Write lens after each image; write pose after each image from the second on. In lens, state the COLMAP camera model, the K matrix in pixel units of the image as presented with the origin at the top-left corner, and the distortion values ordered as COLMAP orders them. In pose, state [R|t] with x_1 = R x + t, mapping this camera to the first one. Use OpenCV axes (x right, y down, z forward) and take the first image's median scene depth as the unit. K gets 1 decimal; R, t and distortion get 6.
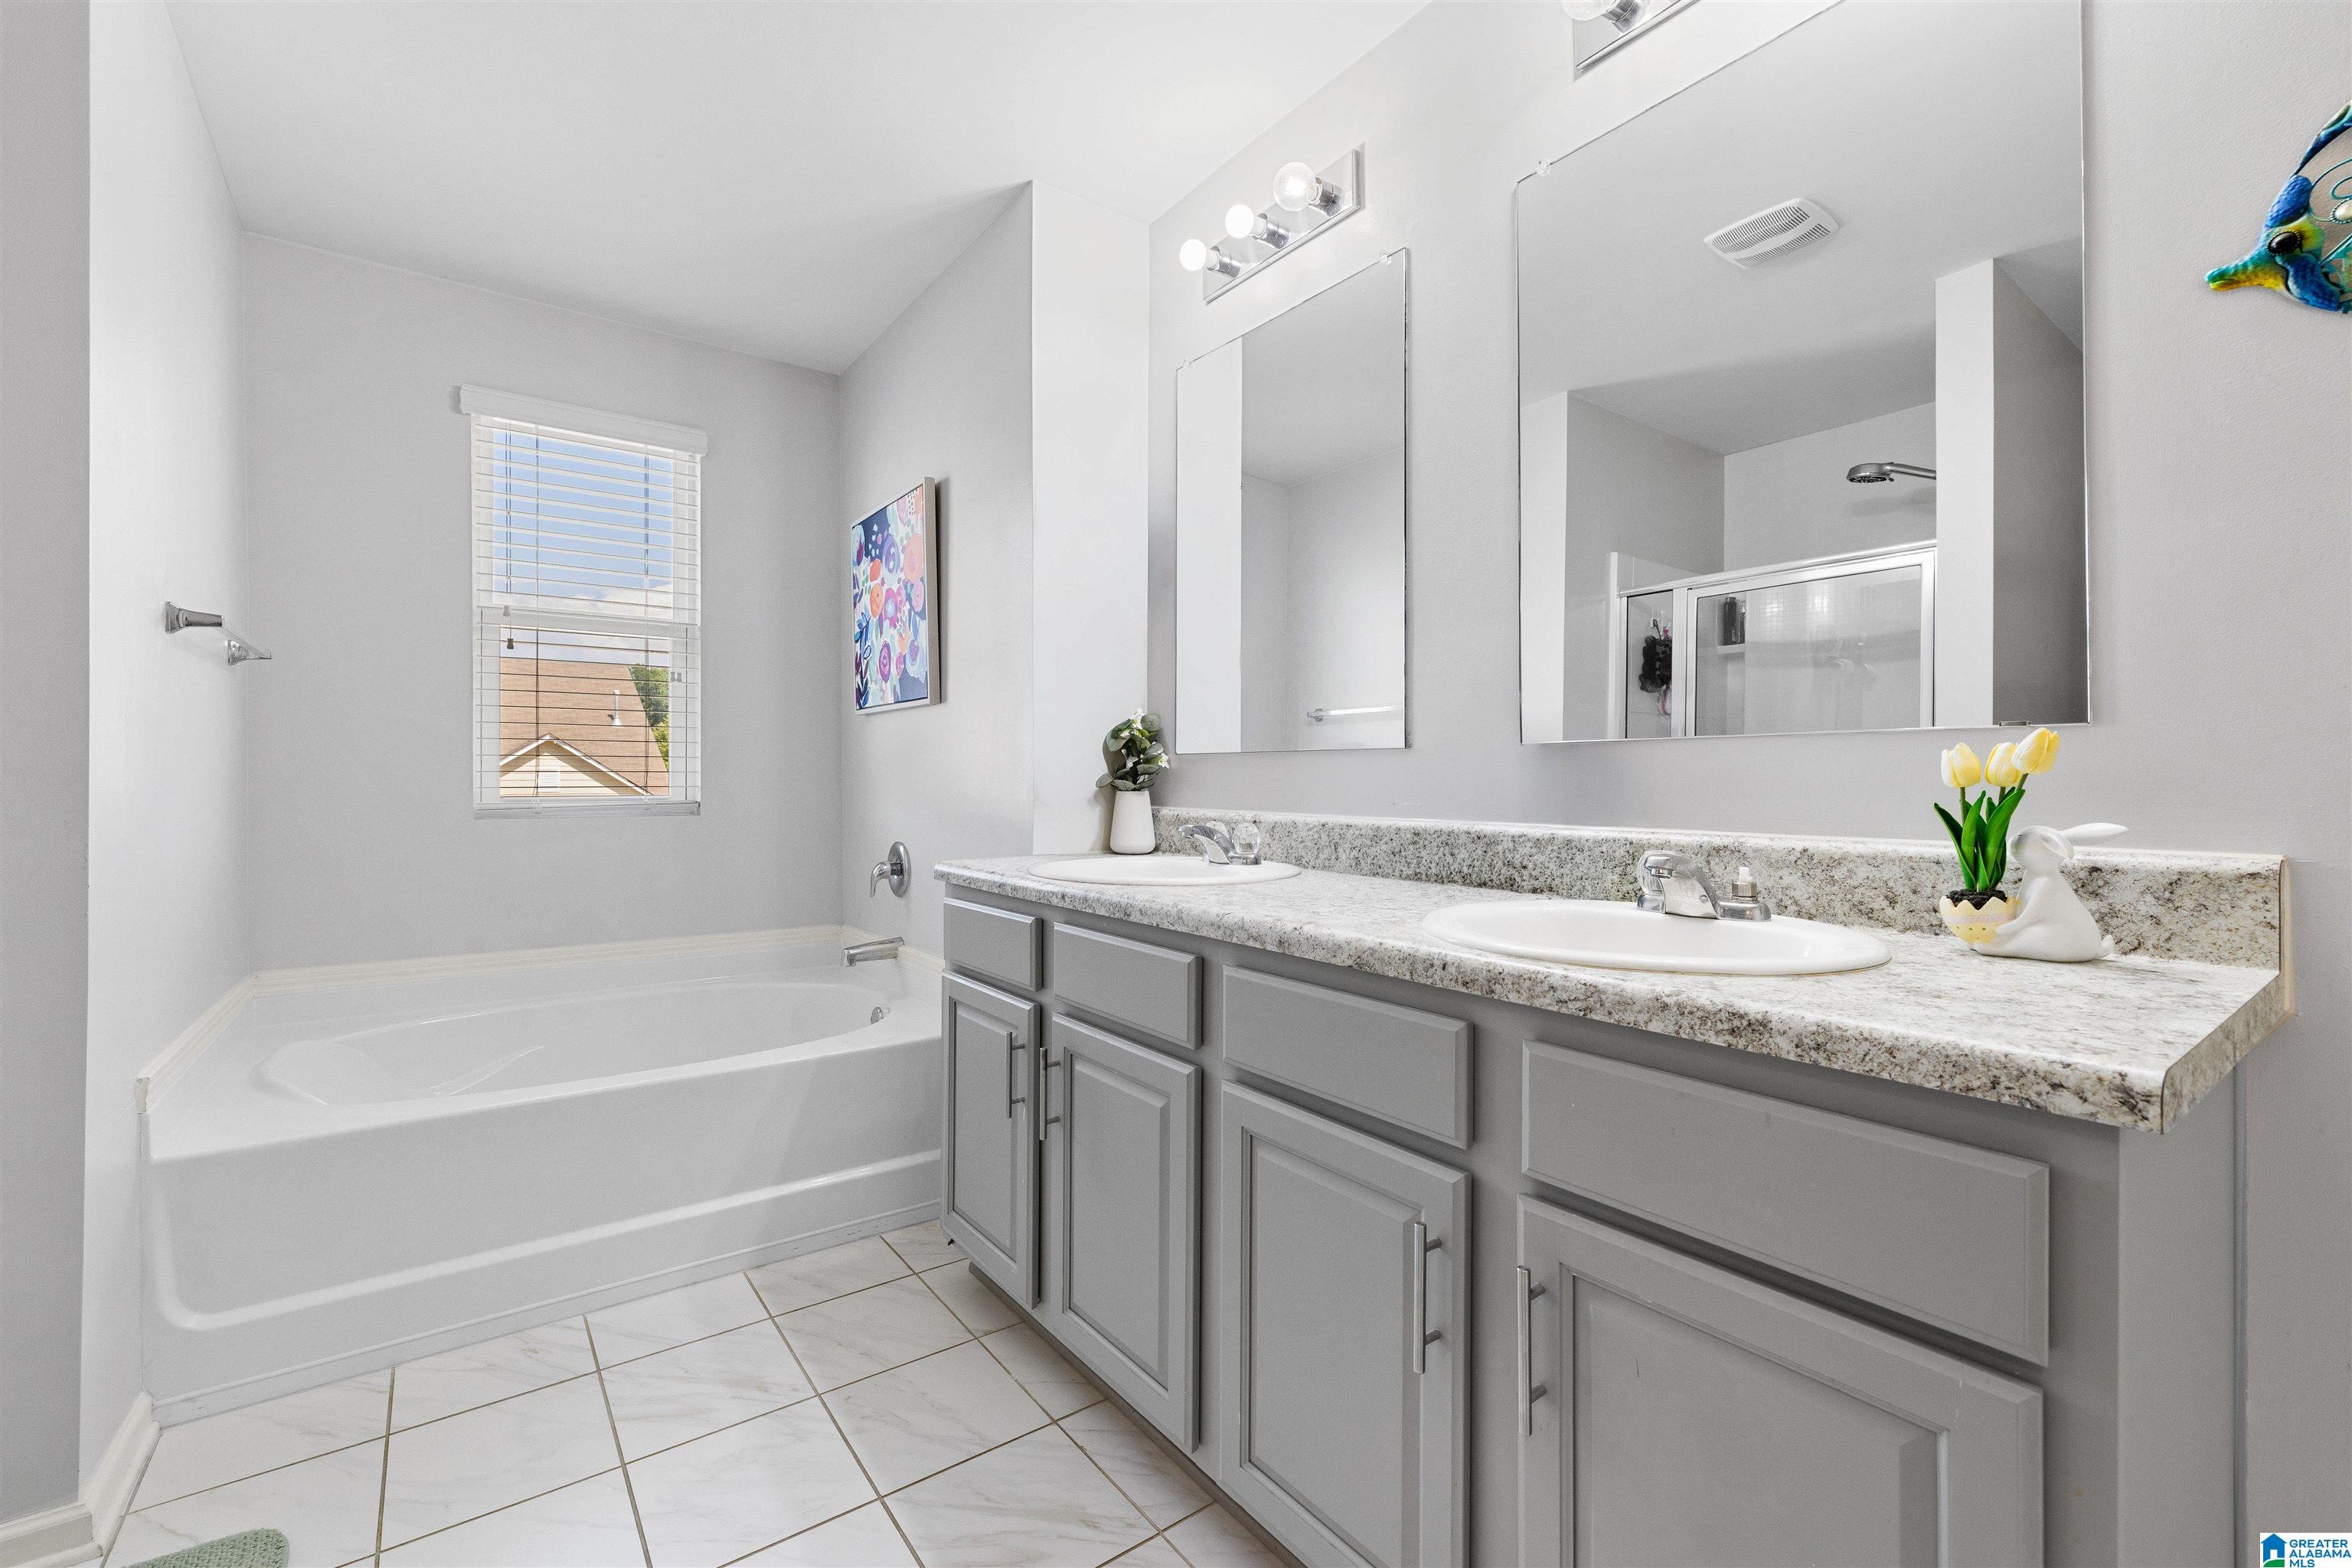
lens RADIAL K [[990.1, 0, 1175.3], [0, 990.1, 778.1], [0, 0, 1]] dist [-0.001338, 0.000790]
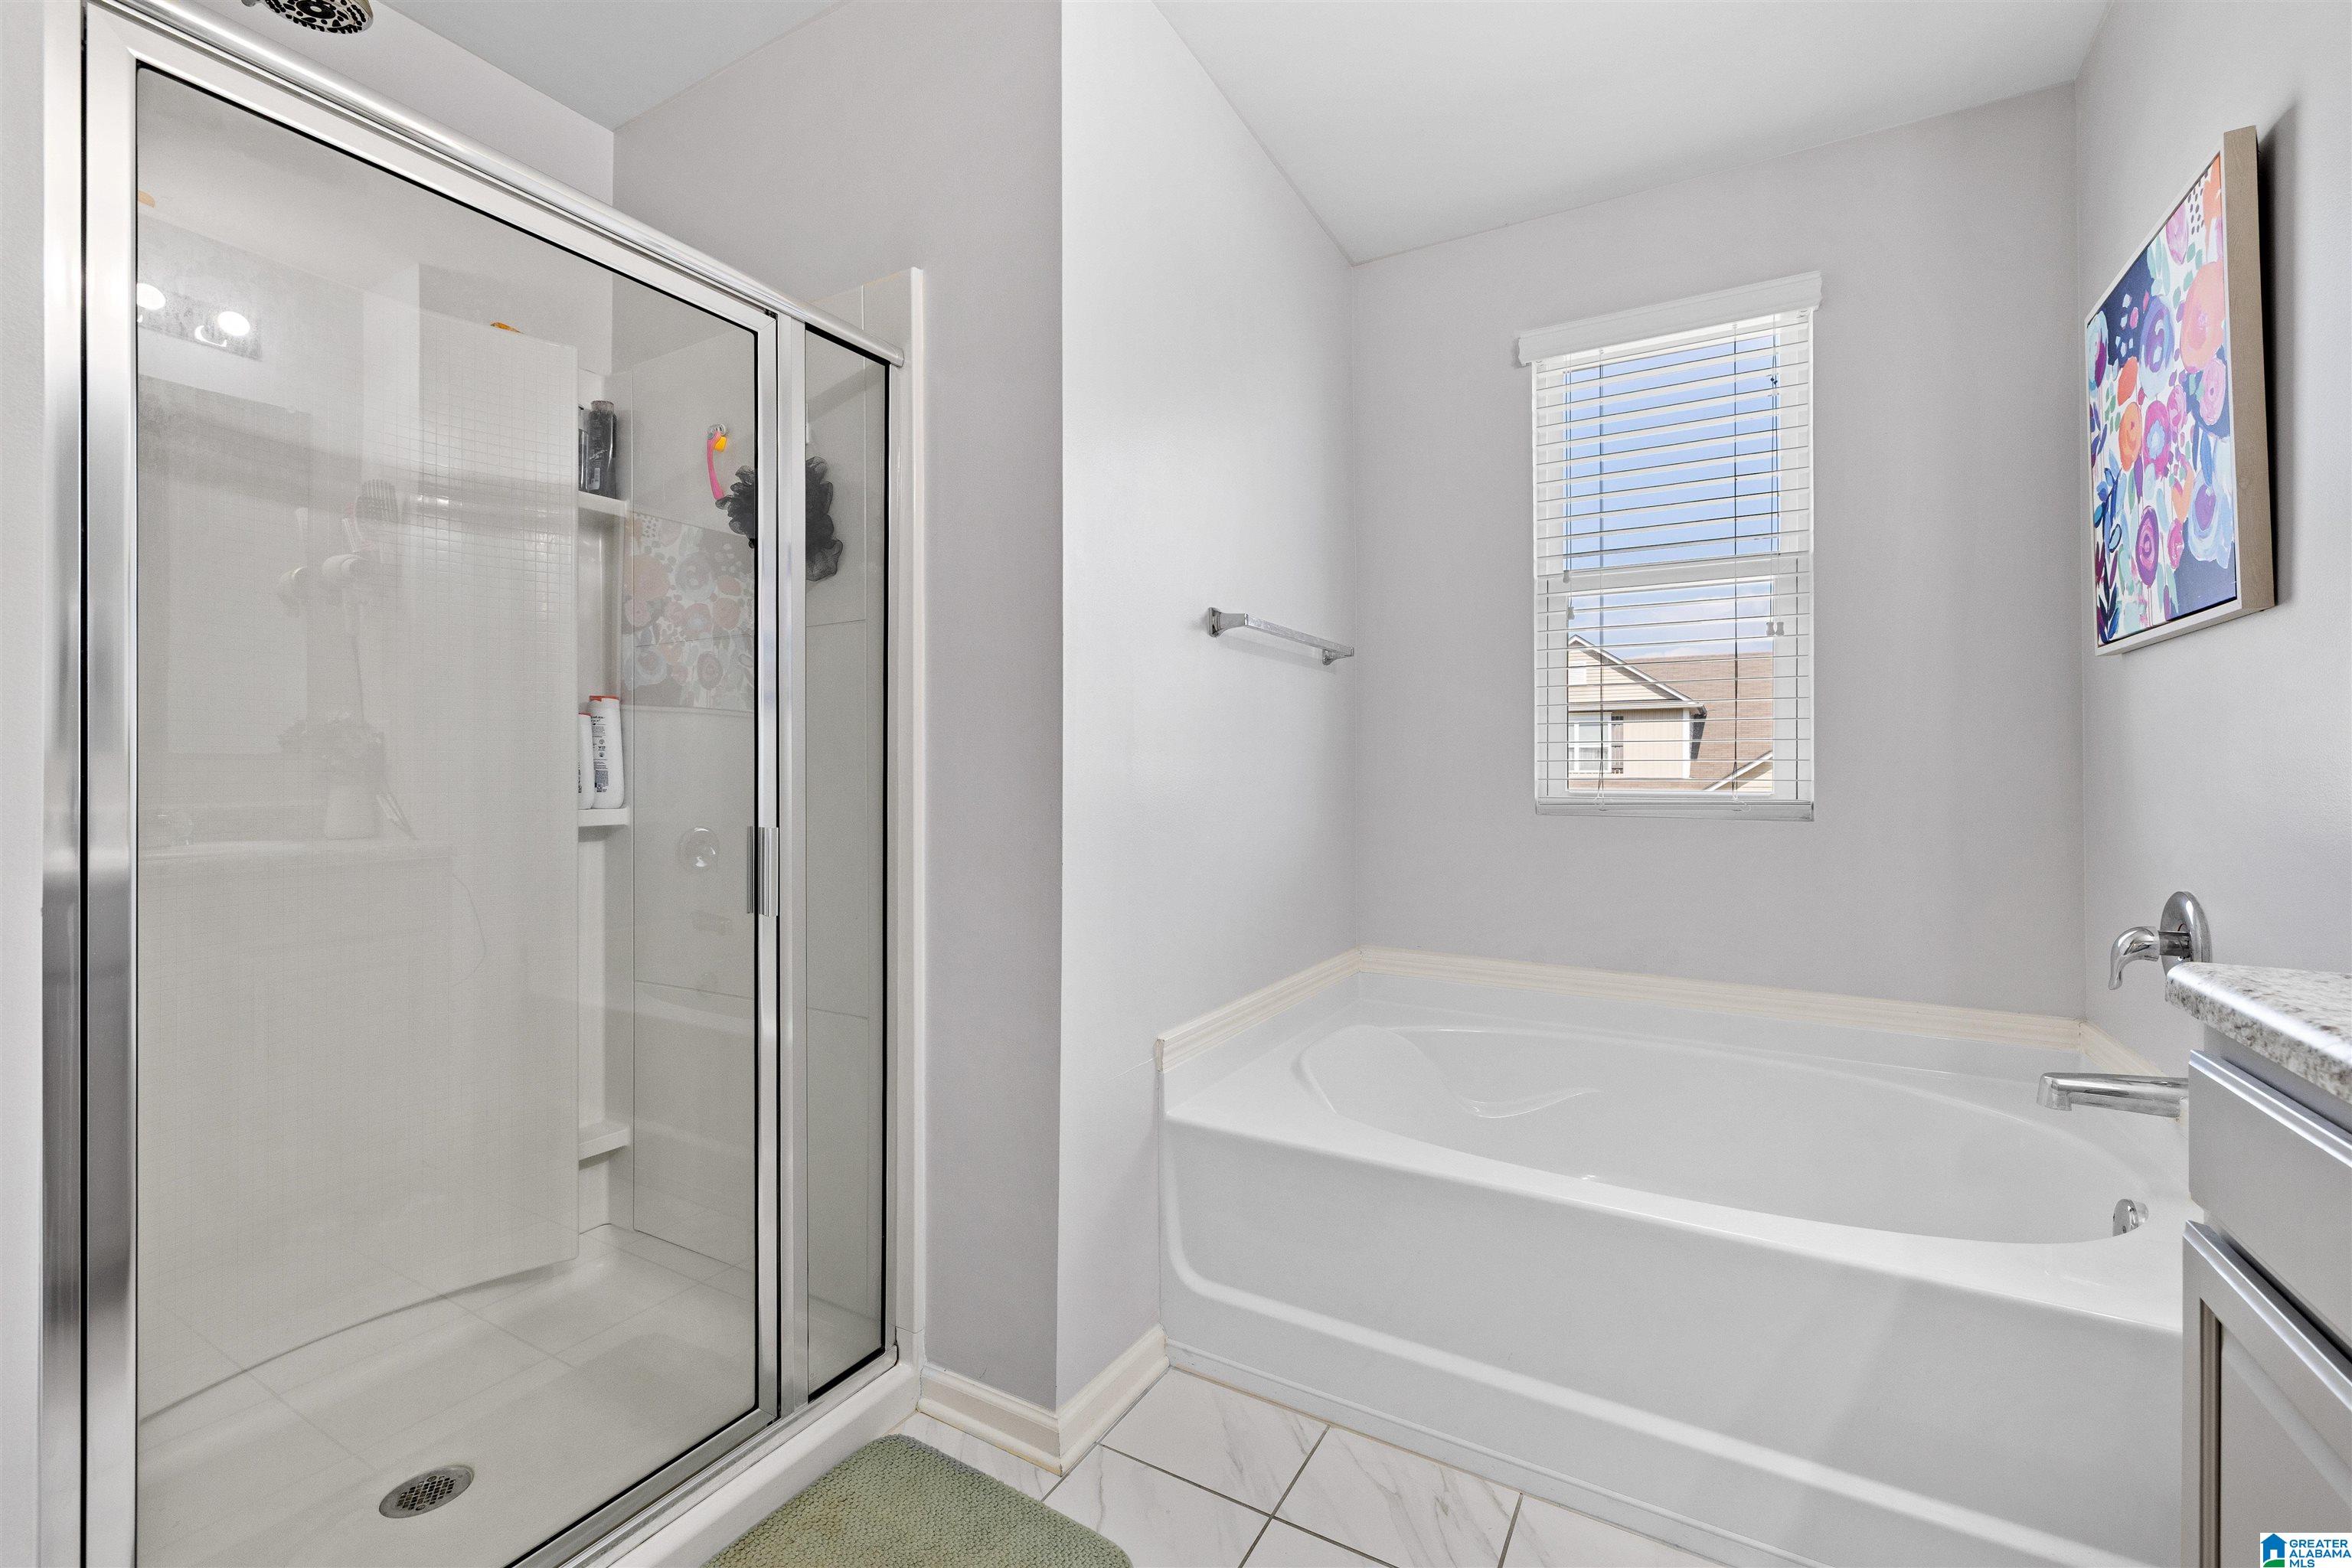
lens RADIAL K [[990.1, 0, 1172.7], [0, 990.1, 768.3], [0, 0, 1]] dist [-0.001338, 0.000790]
pose [[0.388074, -0.001341, -0.921627, -0.010582], [-0.000520, 0.999998, -0.001675, 0.001107], [0.921628, 0.001129, 0.388072, 0.323627]]
